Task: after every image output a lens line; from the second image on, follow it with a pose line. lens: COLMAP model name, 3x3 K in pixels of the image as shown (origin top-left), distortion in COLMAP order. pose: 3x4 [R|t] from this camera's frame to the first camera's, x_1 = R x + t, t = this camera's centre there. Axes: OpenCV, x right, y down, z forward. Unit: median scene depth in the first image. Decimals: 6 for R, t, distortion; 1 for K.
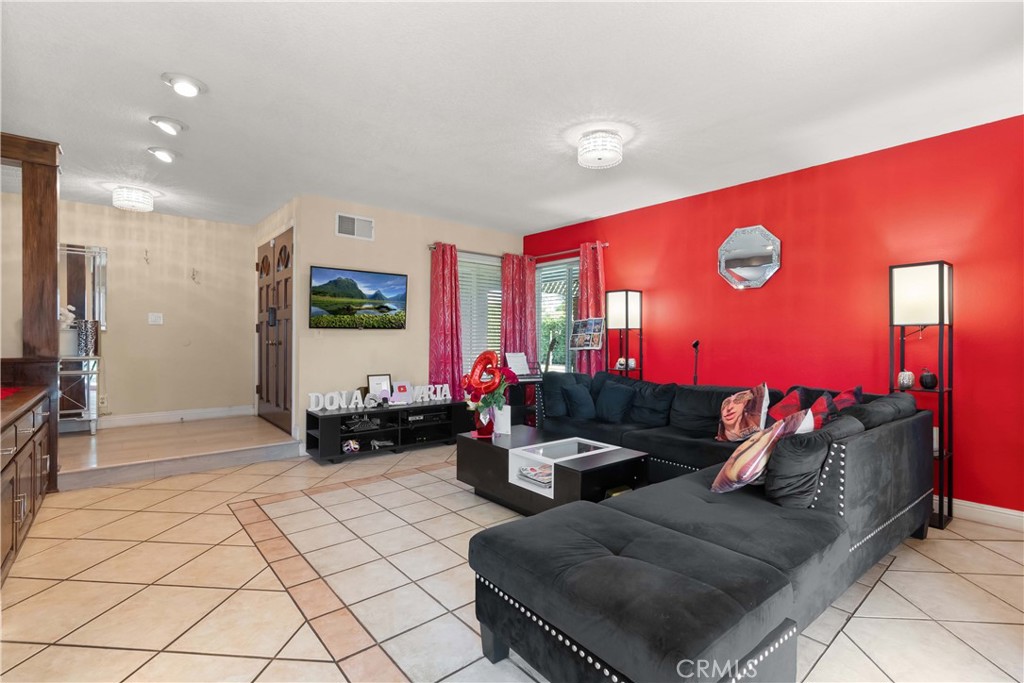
lens RADIAL K [[465.7, 0, 507.6], [0, 465.7, 341.9], [0, 0, 1]] dist [-0.008759, -0.001030]
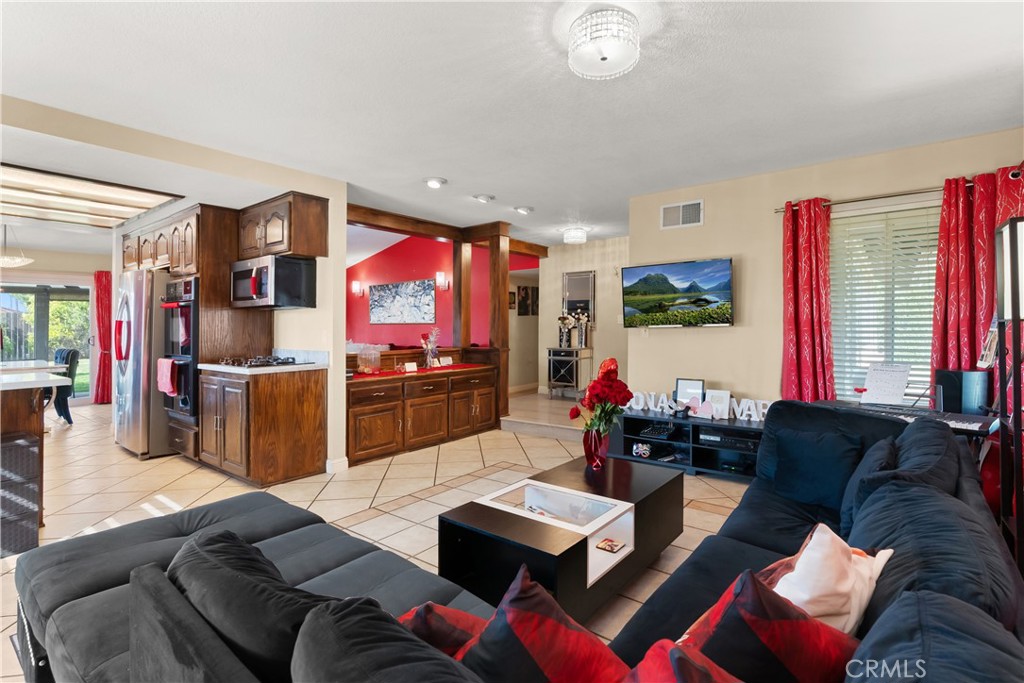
lens RADIAL K [[465.7, 0, 517.1], [0, 465.7, 319.6], [0, 0, 1]] dist [-0.008759, -0.001030]
pose [[0.233942, -0.027608, -0.971859, 0.499216], [0.005434, 0.999618, -0.027089, -0.018604], [0.972235, 0.001056, 0.234003, 0.486510]]
